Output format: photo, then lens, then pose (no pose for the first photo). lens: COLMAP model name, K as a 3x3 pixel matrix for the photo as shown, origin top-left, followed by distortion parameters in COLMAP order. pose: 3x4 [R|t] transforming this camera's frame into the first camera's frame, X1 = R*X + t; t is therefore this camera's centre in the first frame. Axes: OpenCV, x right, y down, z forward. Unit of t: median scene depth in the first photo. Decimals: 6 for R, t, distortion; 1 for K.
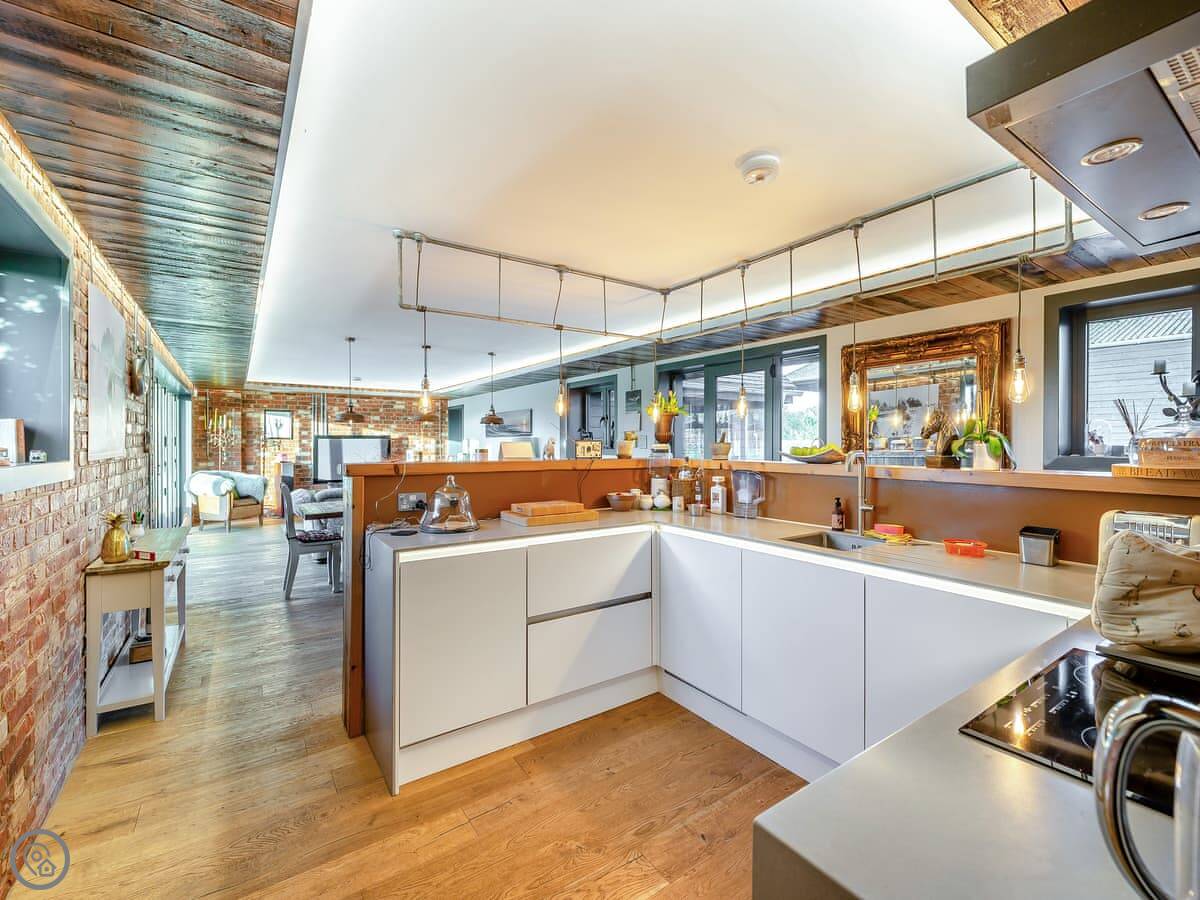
lens RADIAL K [[529.2, 0, 606.9], [0, 529.2, 445.6], [0, 0, 1]] dist [0.007234, -0.002074]
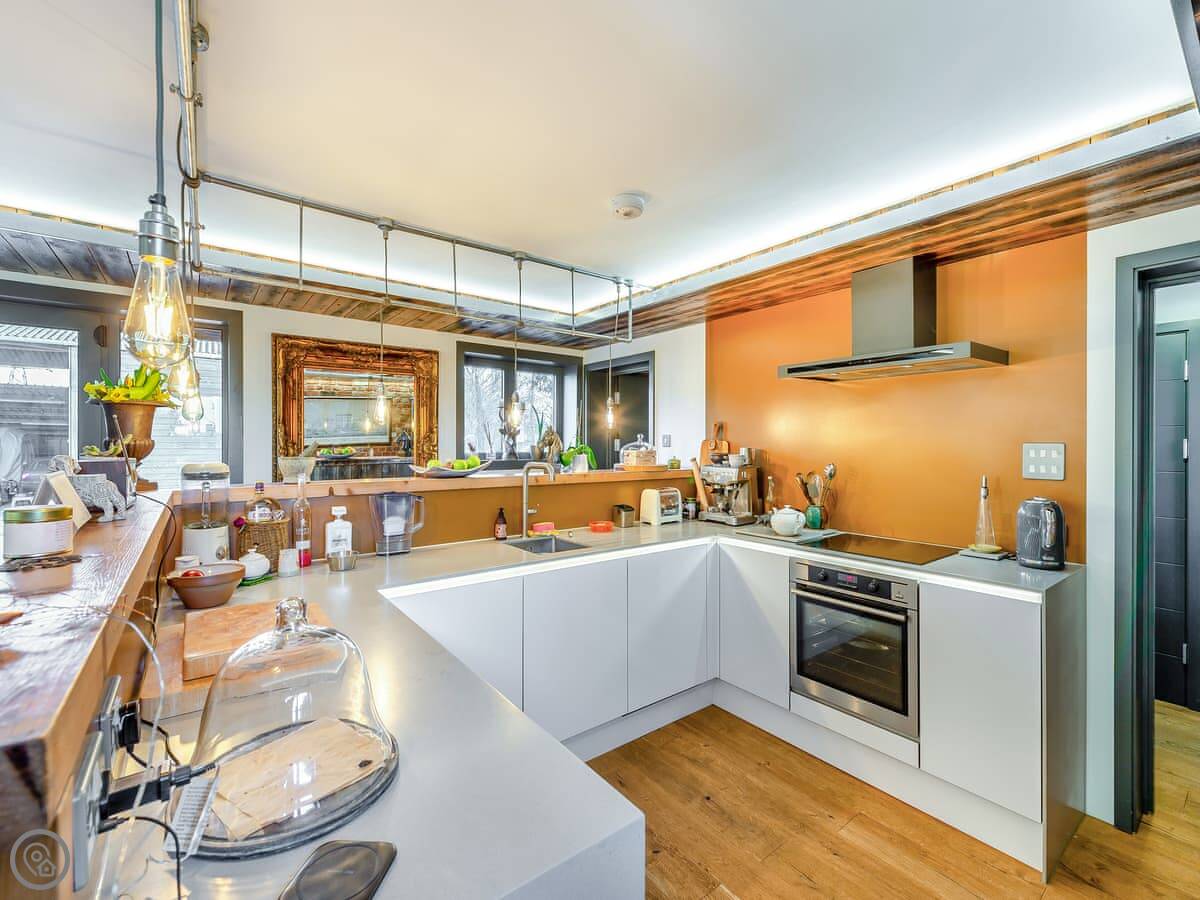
lens RADIAL K [[529.2, 0, 592.8], [0, 529.2, 446.4], [0, 0, 1]] dist [0.007234, -0.002074]
pose [[-0.053218, -0.007630, 0.998554, -0.472342], [0.005718, 0.999952, 0.007945, -0.022973], [-0.998567, 0.006133, -0.053172, 0.669852]]
